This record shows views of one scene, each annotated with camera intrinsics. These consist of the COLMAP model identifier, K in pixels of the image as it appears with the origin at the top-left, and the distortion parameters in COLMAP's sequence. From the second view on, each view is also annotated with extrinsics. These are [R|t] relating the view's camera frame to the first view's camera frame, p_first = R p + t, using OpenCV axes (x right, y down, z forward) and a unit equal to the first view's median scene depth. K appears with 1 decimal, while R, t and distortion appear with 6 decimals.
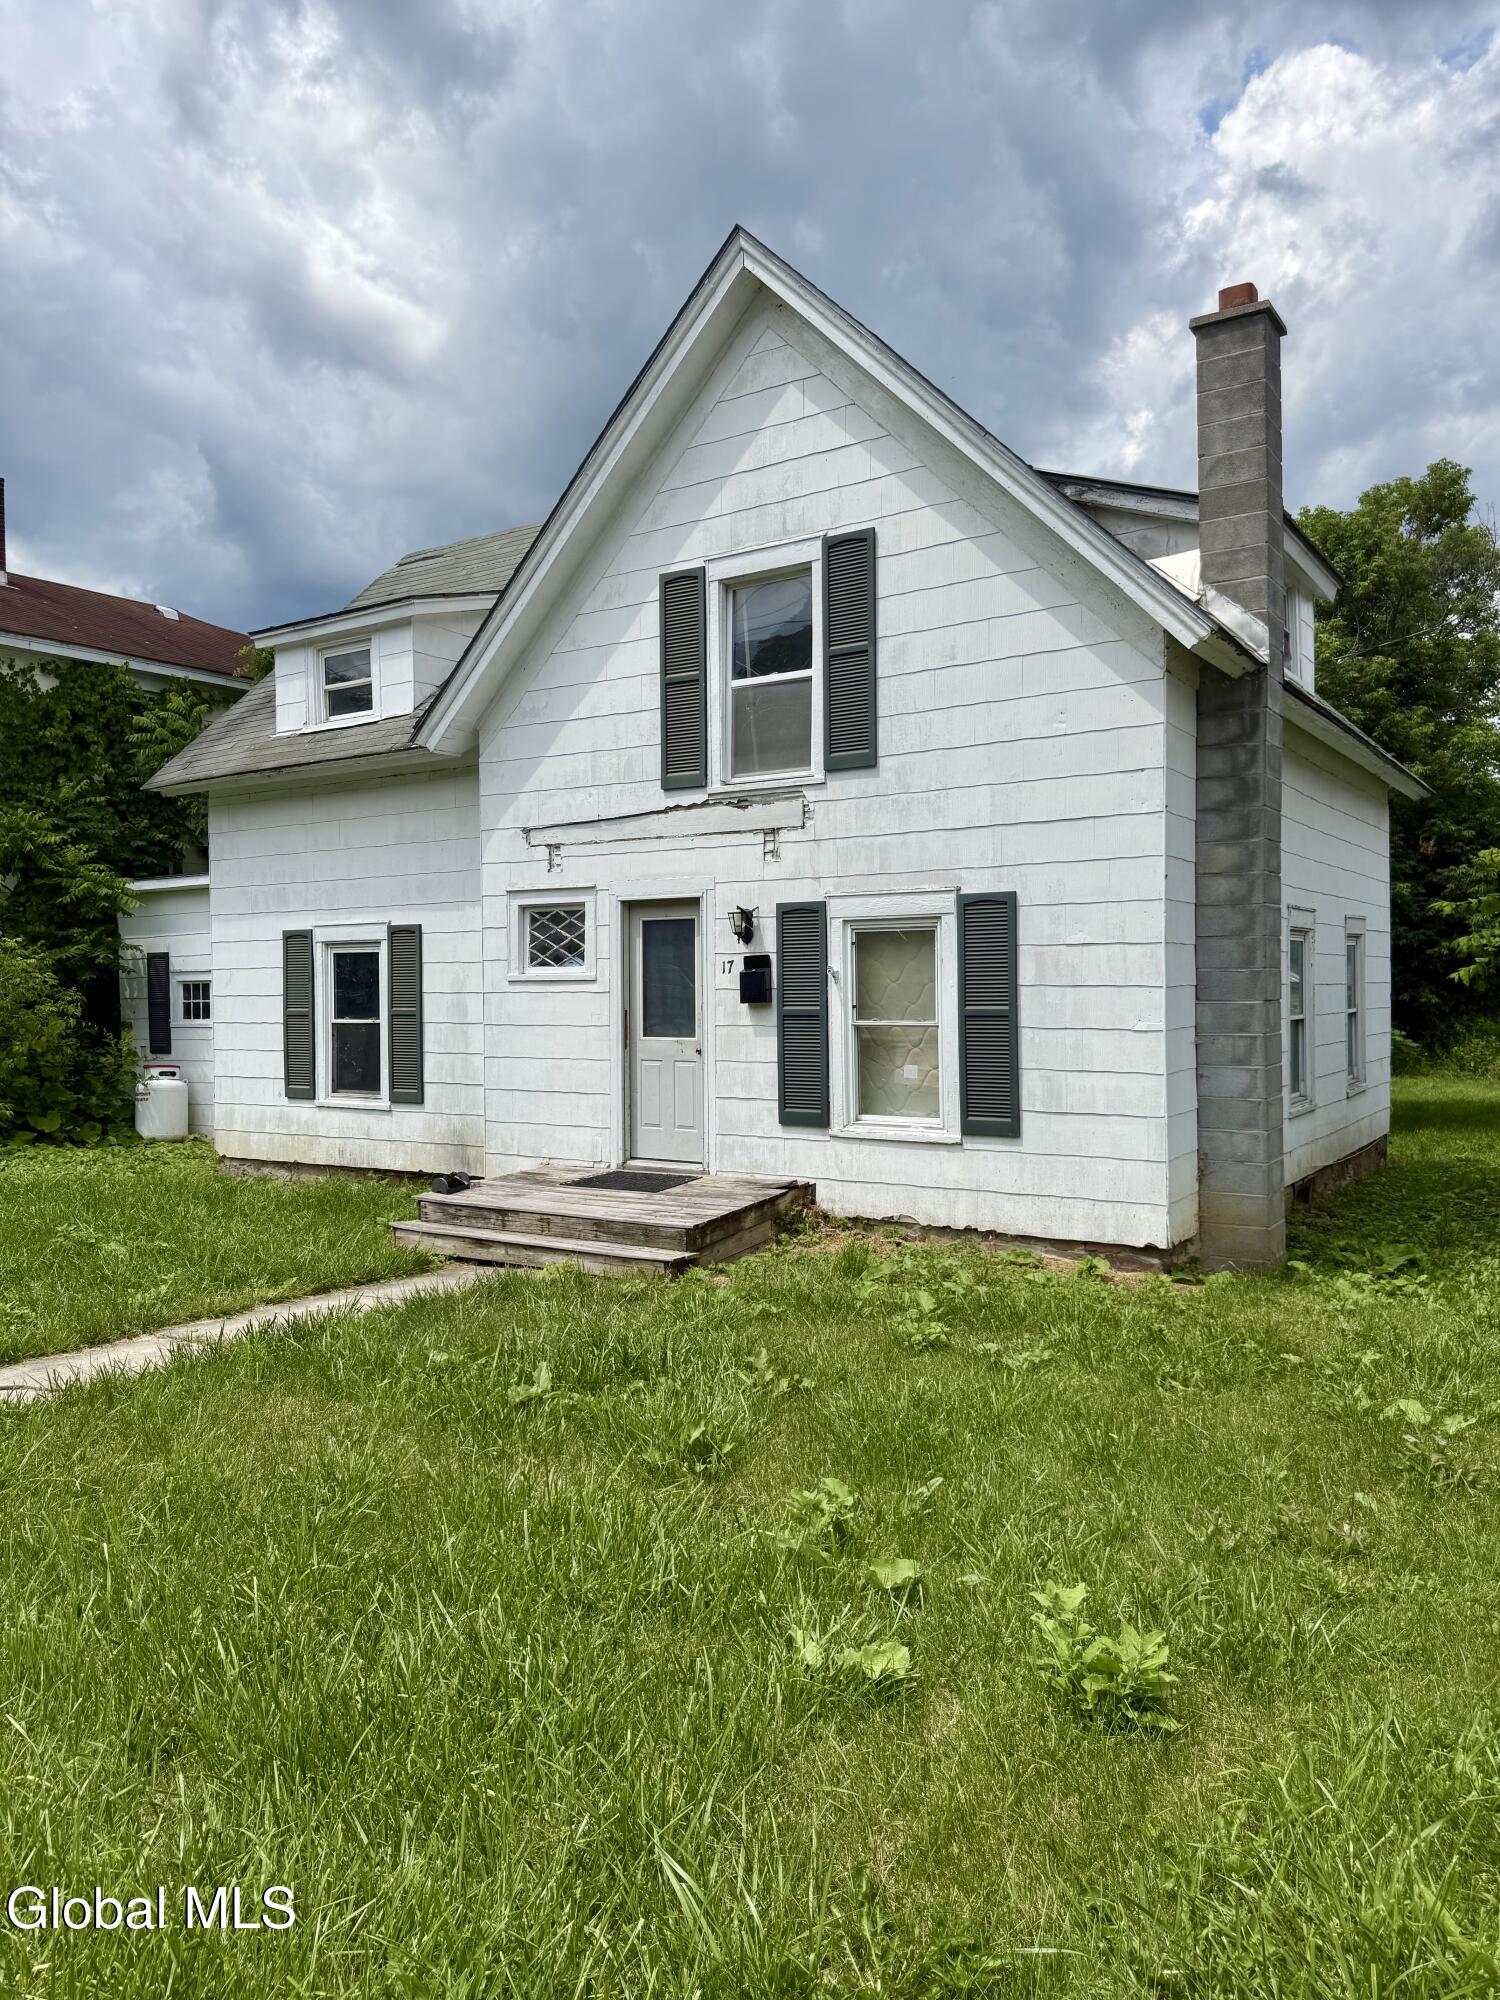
lens RADIAL K [[1411.9, 0, 738.4], [0, 1411.9, 994.8], [0, 0, 1]] dist [0.100880, -0.155532]
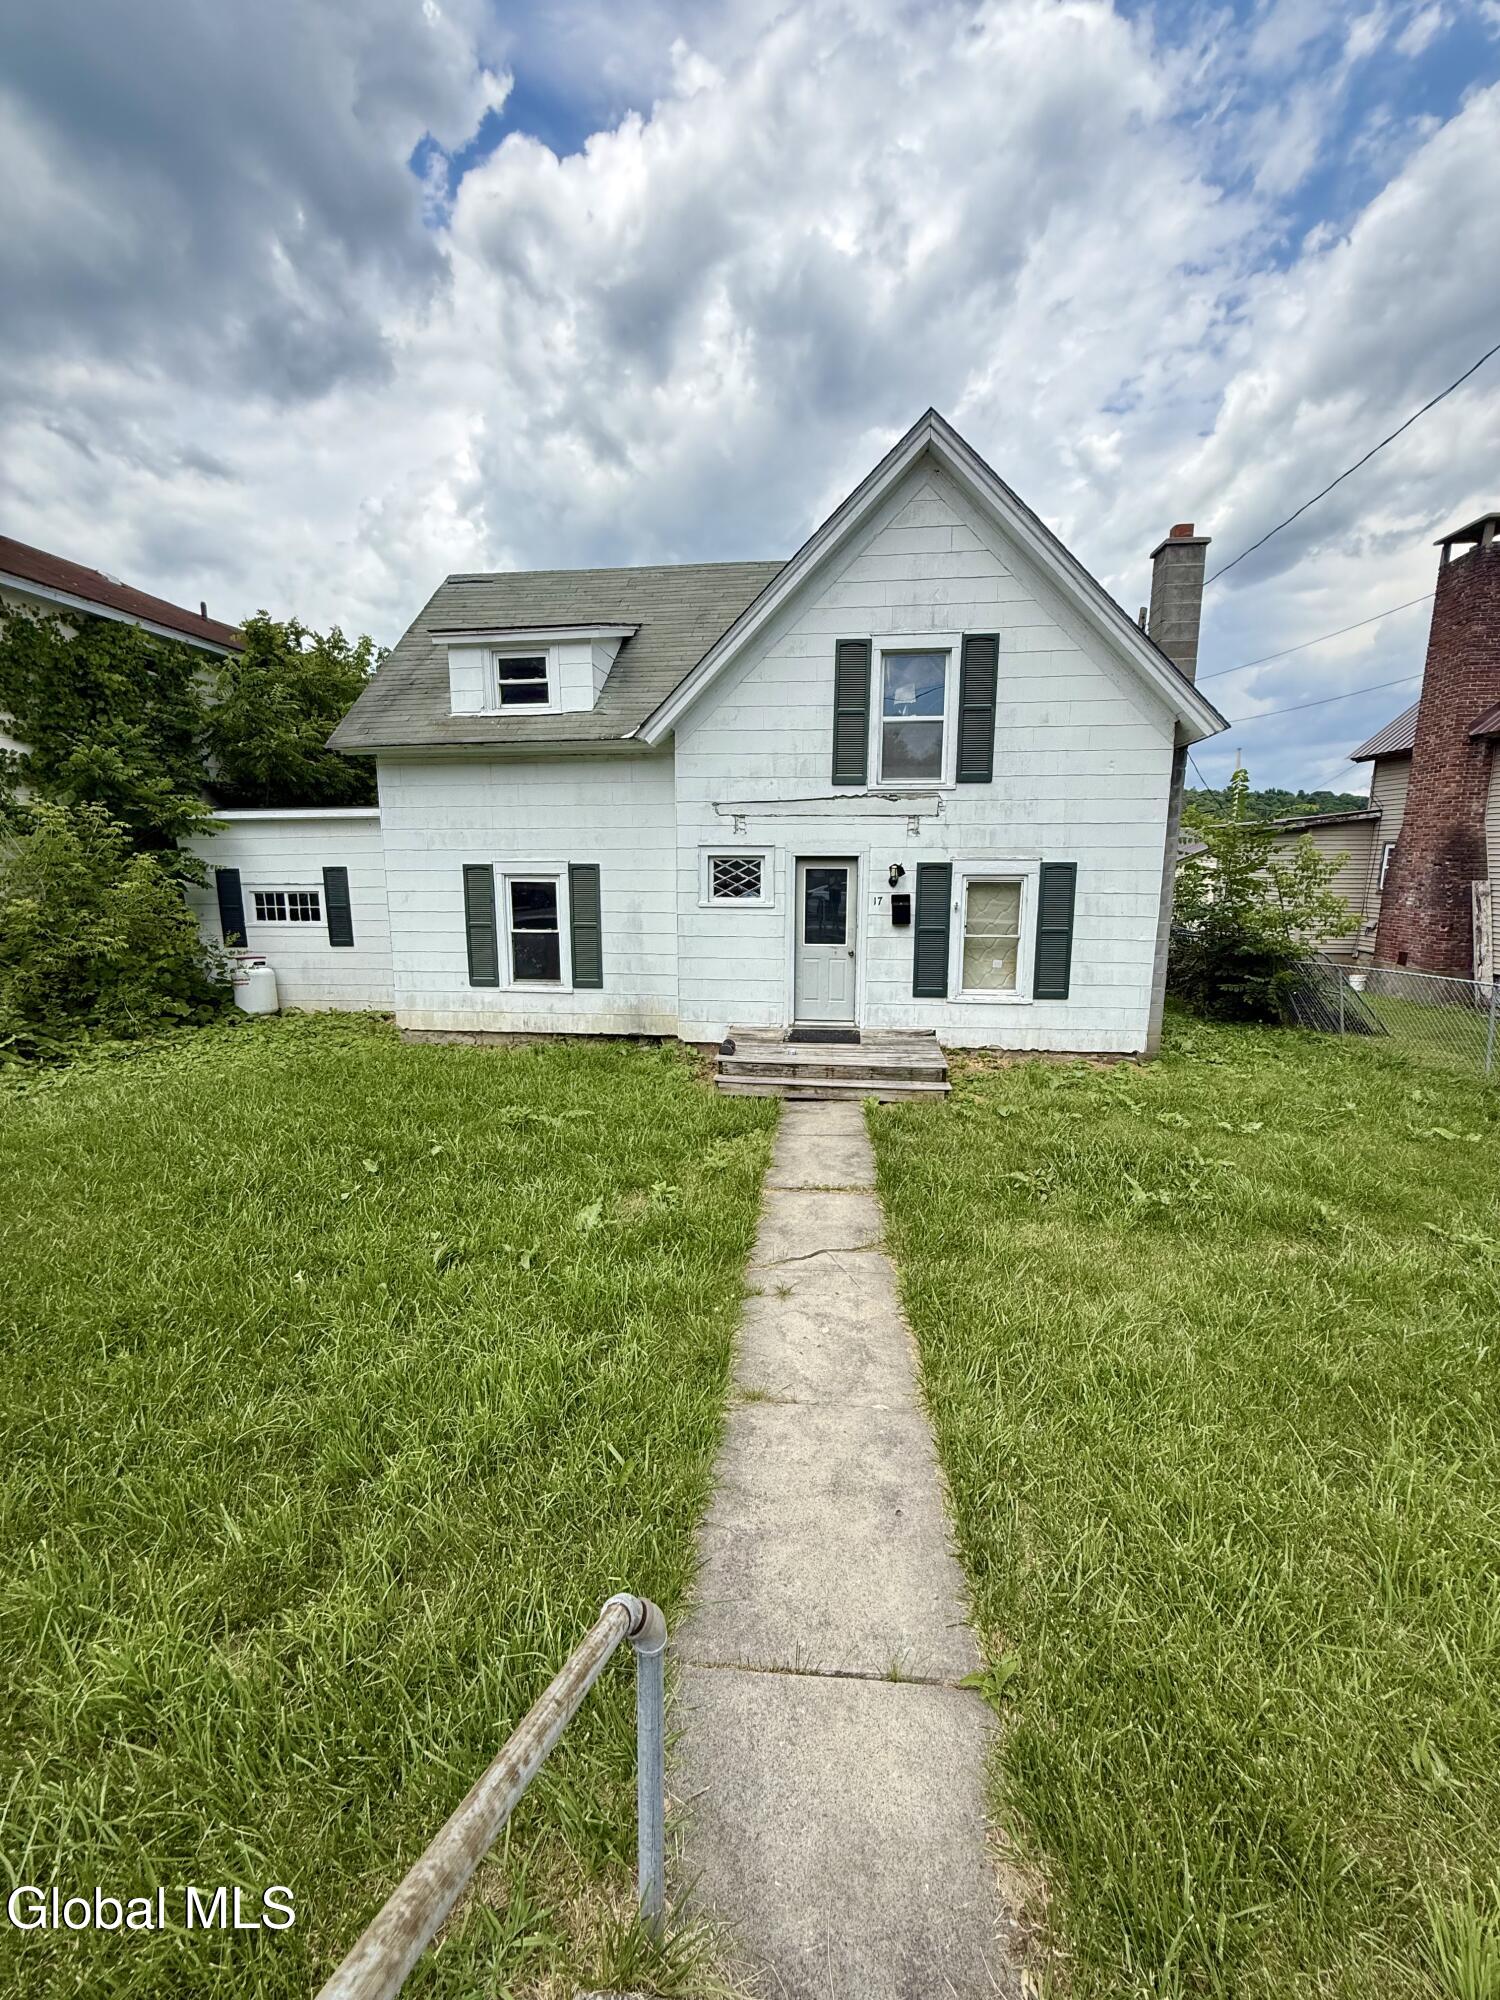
lens RADIAL K [[798.3, 0, 750.4], [0, 798.3, 996.7], [0, 0, 1]] dist [0.000129, 0.000213]
pose [[0.892680, -0.062208, 0.446376, -0.562550], [-0.006934, 0.988415, 0.151614, -0.049859], [-0.450637, -0.138438, 0.881908, 0.251274]]
